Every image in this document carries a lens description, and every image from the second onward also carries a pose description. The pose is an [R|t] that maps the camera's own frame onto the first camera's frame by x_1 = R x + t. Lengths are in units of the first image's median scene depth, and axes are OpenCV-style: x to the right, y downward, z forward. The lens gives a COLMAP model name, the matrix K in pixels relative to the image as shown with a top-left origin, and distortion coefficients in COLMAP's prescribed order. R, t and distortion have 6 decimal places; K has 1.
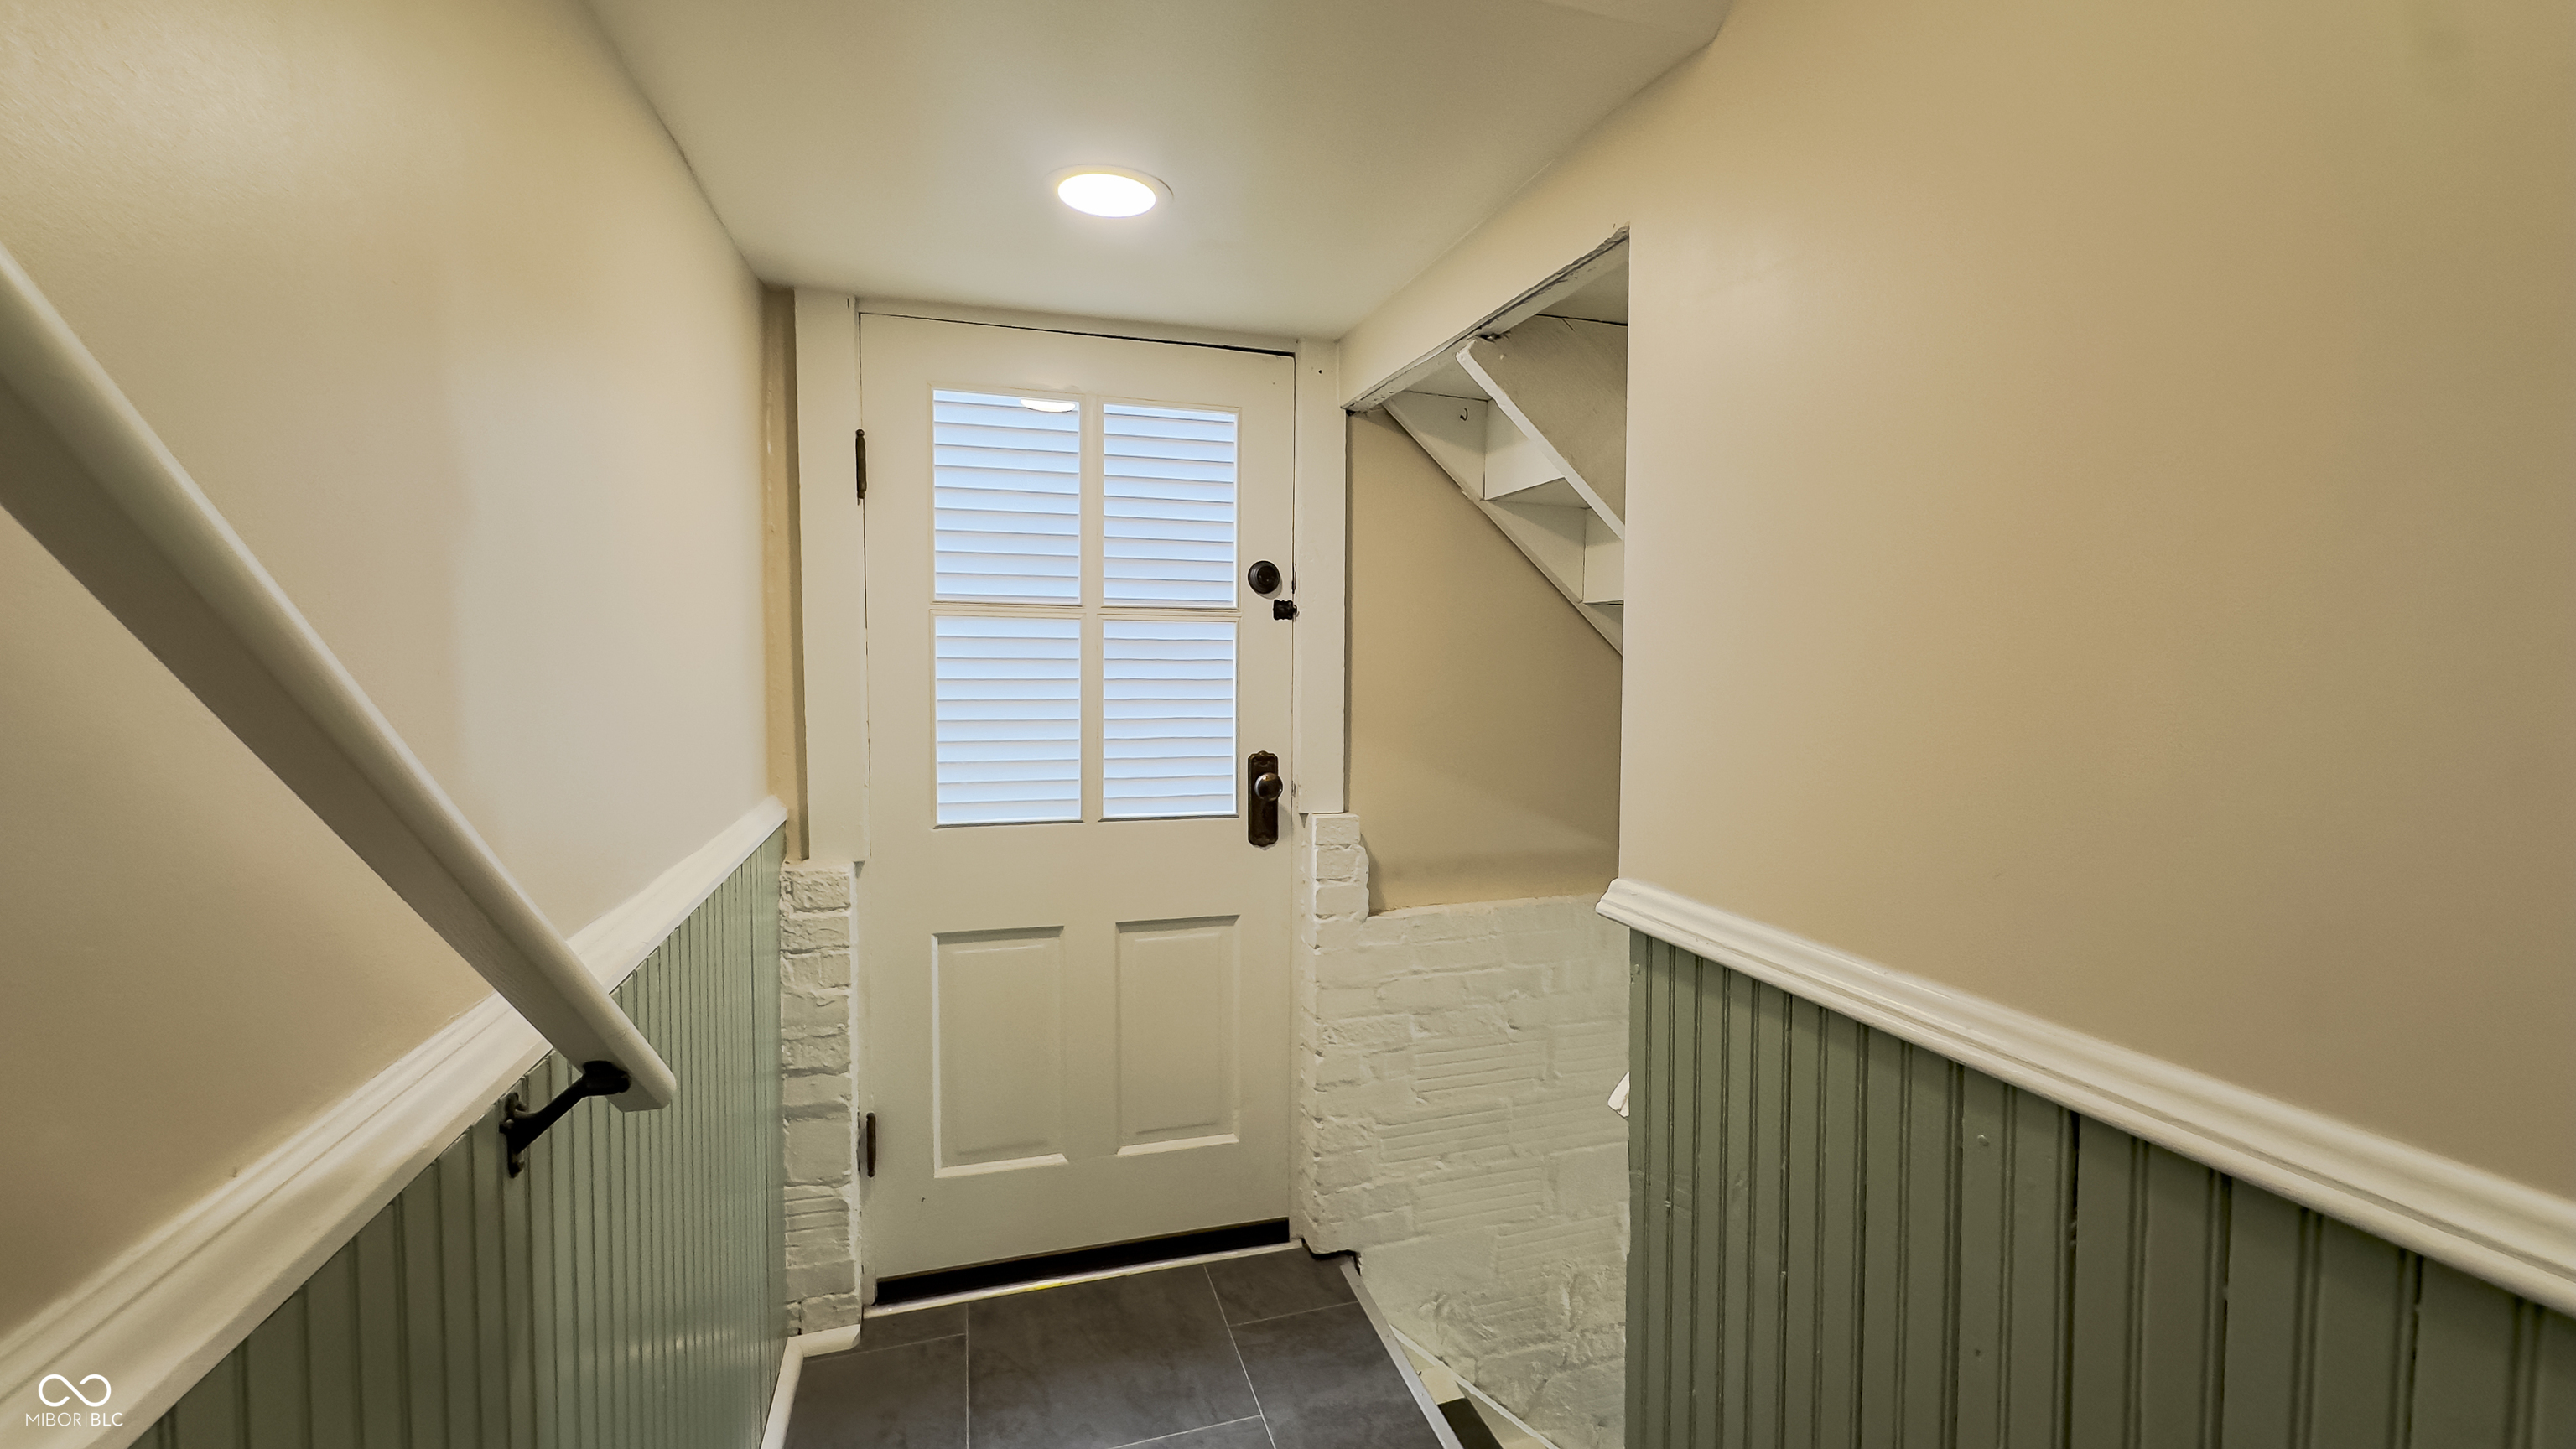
lens RADIAL K [[1033.4, 0, 1287.5], [0, 1033.4, 724.6], [0, 0, 1]] dist [-0.003581, 0.000651]
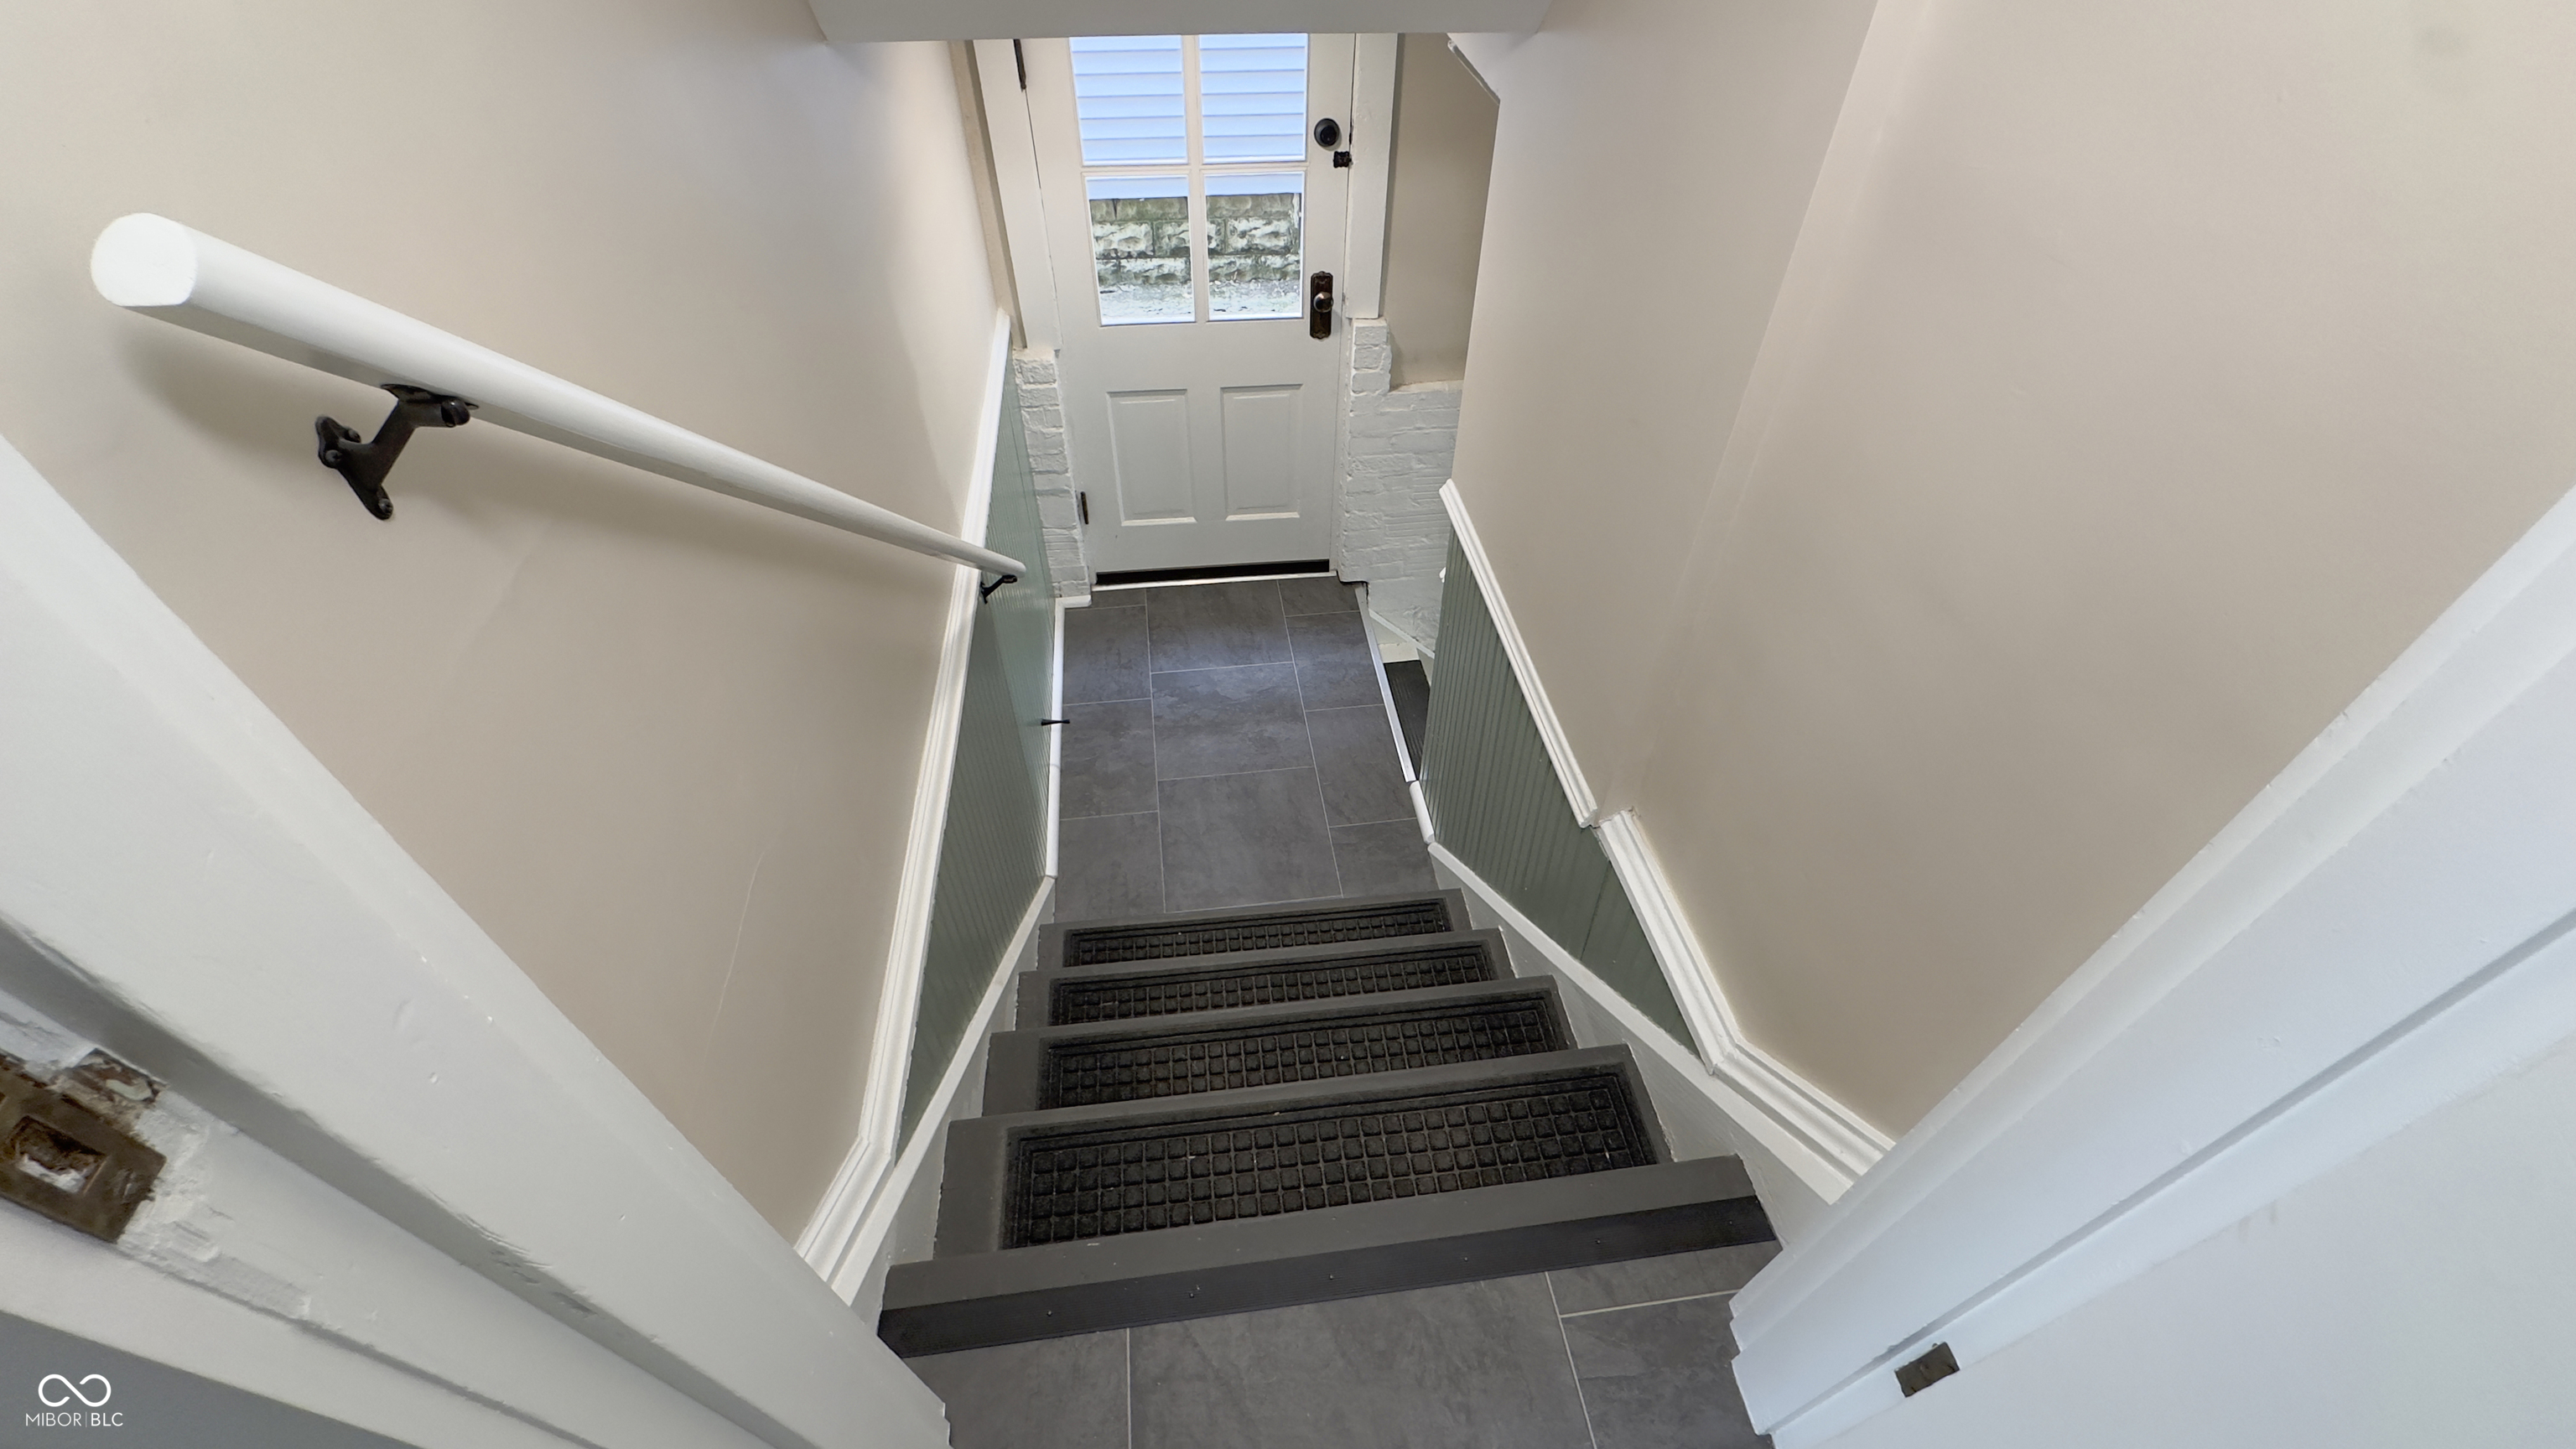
lens RADIAL K [[1033.4, 0, 1285.0], [0, 1033.4, 726.5], [0, 0, 1]] dist [-0.003581, 0.000651]
pose [[0.985241, 0.121980, -0.120089, 0.171080], [-0.012463, 0.750816, 0.660393, -0.437920], [0.170720, -0.649150, 0.741255, -0.440878]]
